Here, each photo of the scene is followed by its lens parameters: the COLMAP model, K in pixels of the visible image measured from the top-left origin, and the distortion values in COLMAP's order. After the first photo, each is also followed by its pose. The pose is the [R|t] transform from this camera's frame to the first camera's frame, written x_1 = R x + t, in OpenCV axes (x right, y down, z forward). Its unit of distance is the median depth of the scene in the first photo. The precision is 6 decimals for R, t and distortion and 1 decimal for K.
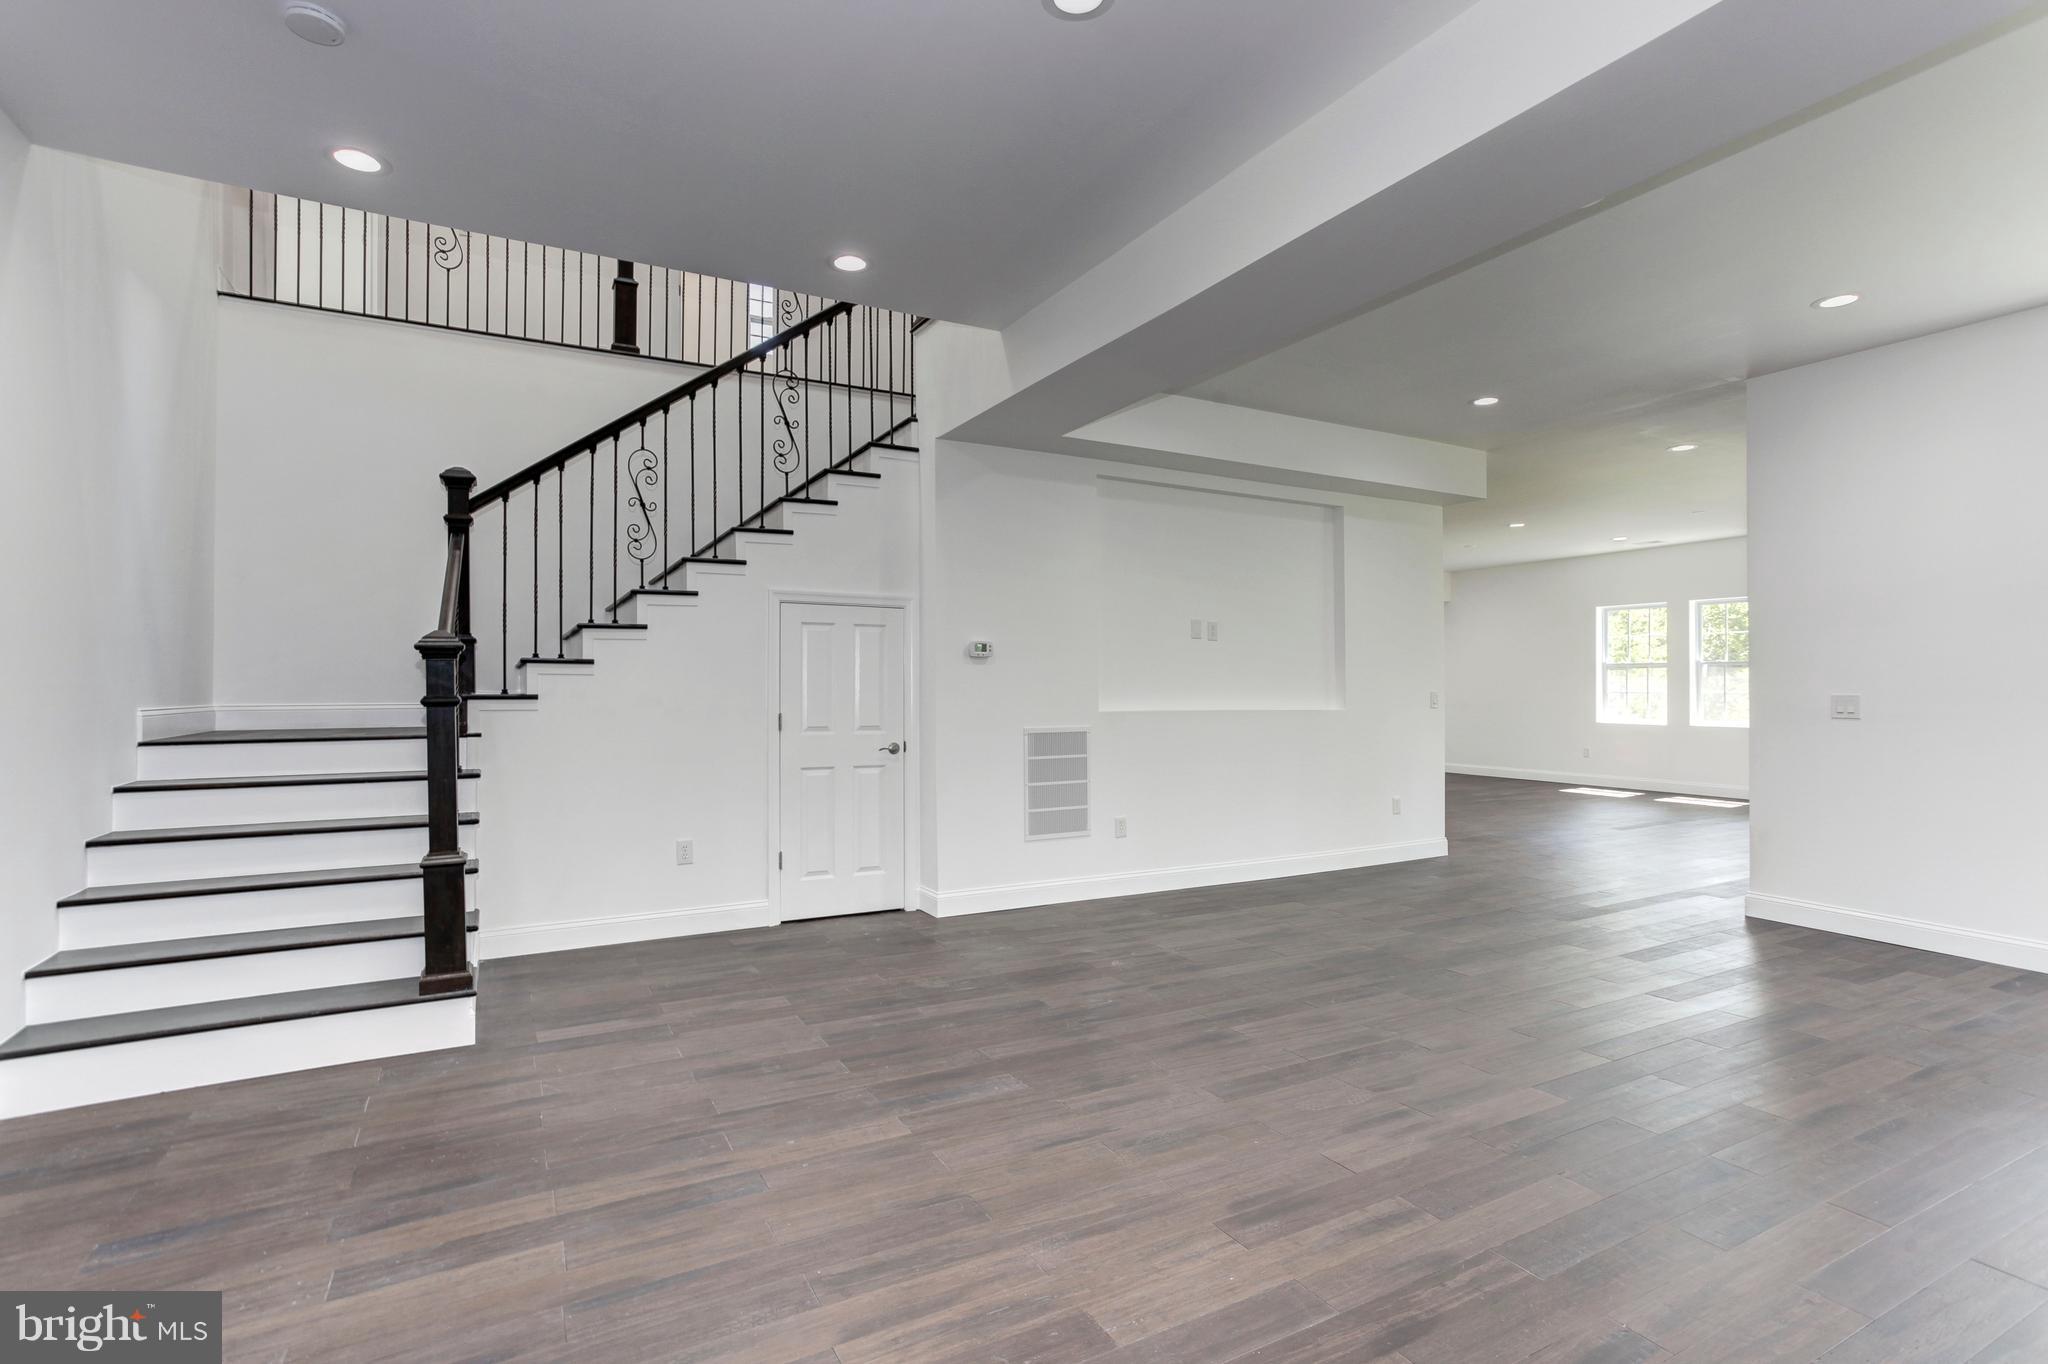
lens RADIAL K [[992.4, 0, 1024.0], [0, 992.4, 682.0], [0, 0, 1]] dist [-0.054931, 0.036678]
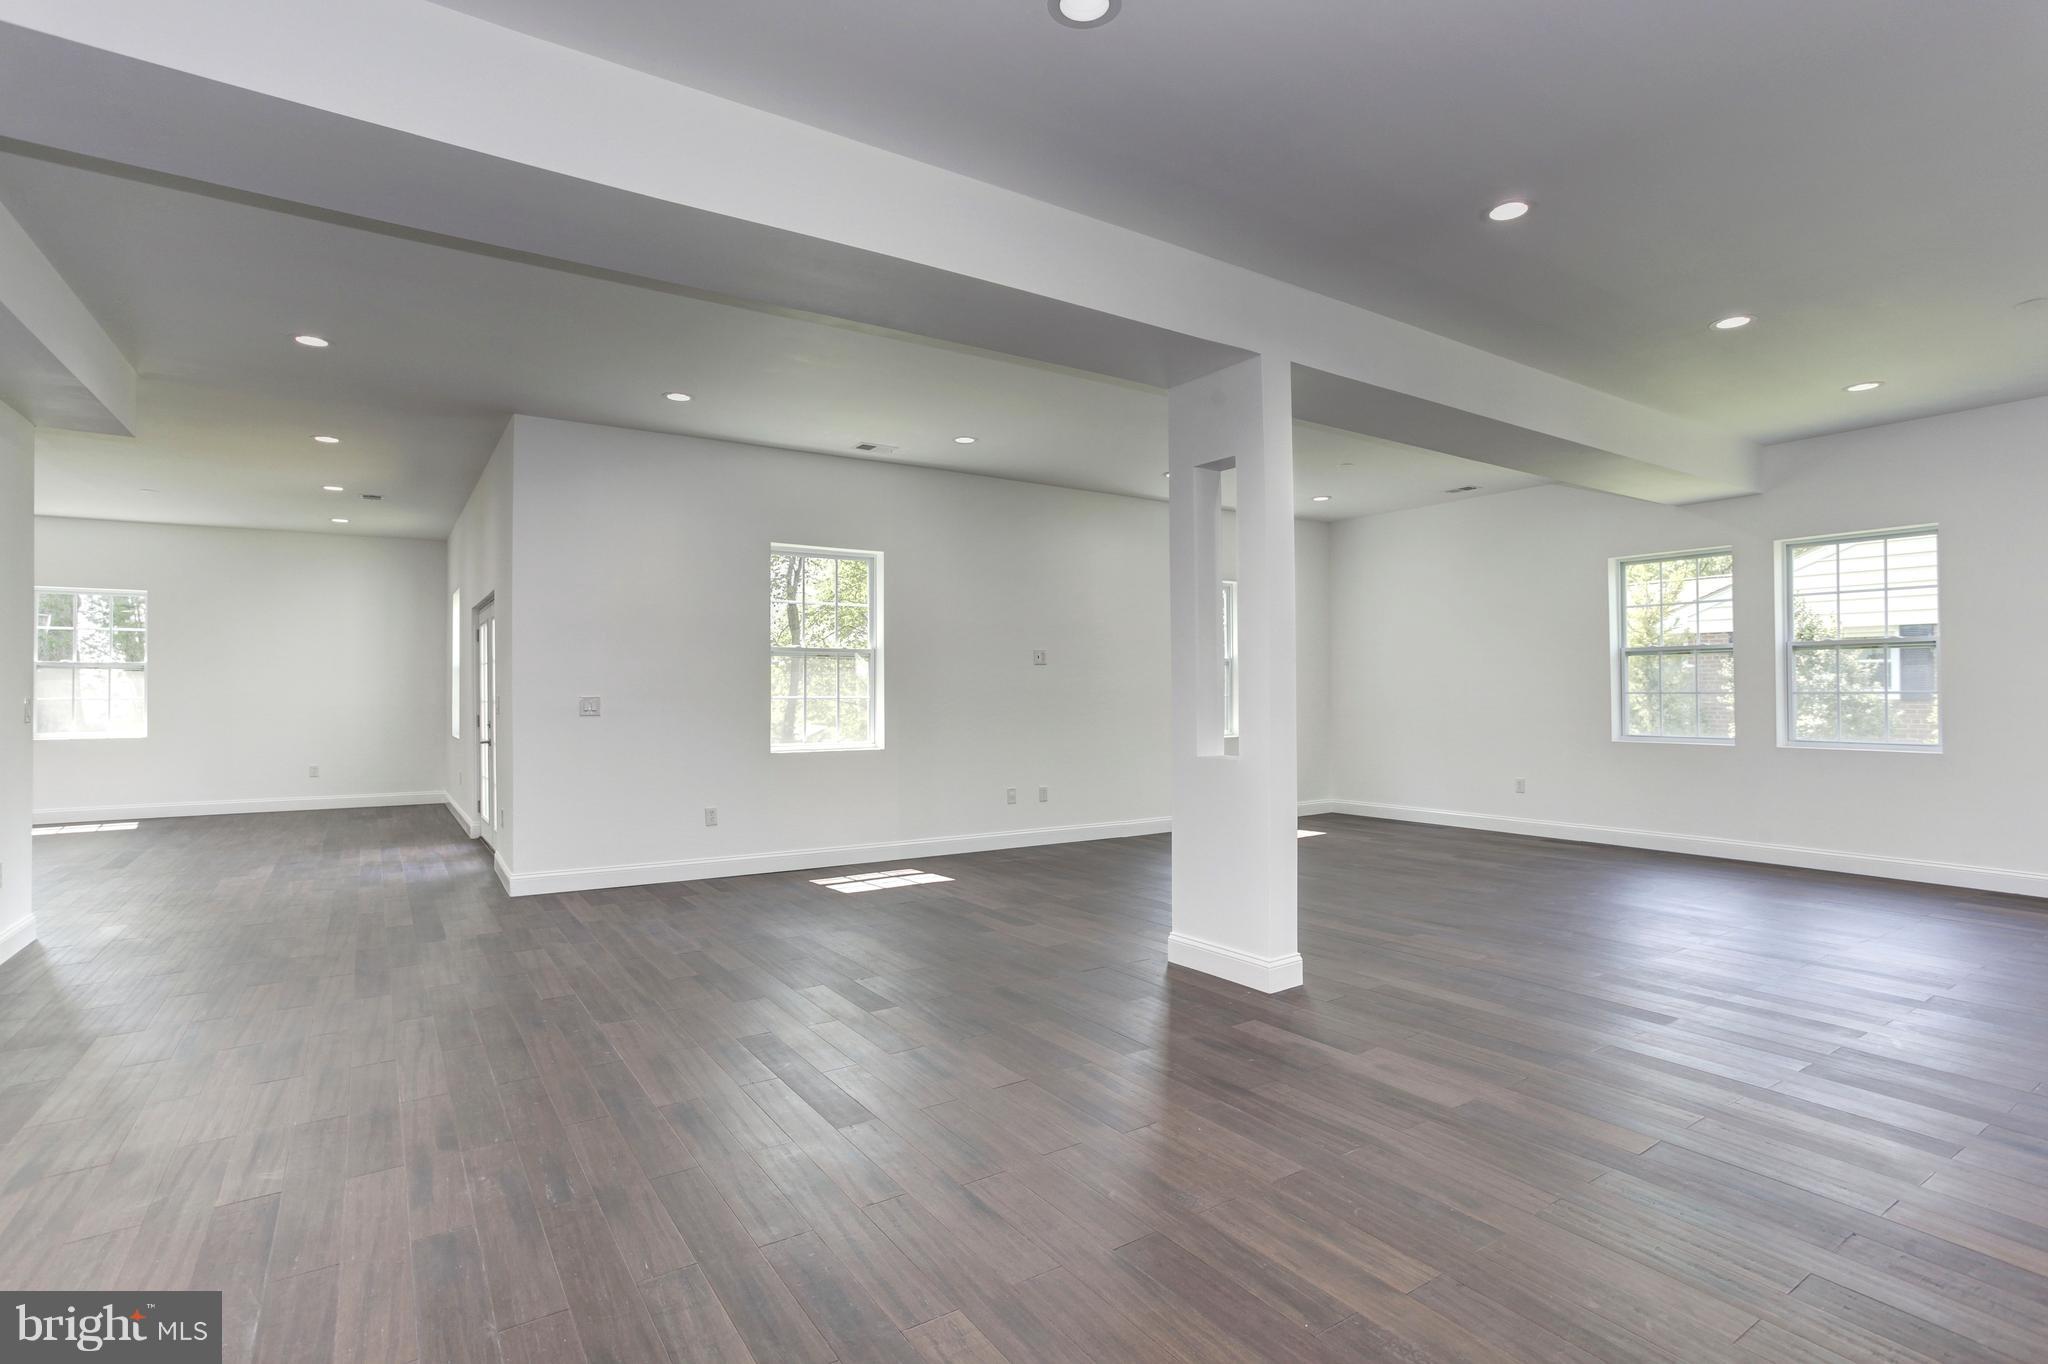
lens RADIAL K [[992.4, 0, 1024.0], [0, 992.4, 682.0], [0, 0, 1]] dist [-0.054931, 0.036678]
pose [[-0.087387, 0.010999, 0.996114, -0.466209], [-0.002659, 0.999933, -0.011274, 0.007189], [-0.996171, -0.003634, -0.087352, 0.575526]]
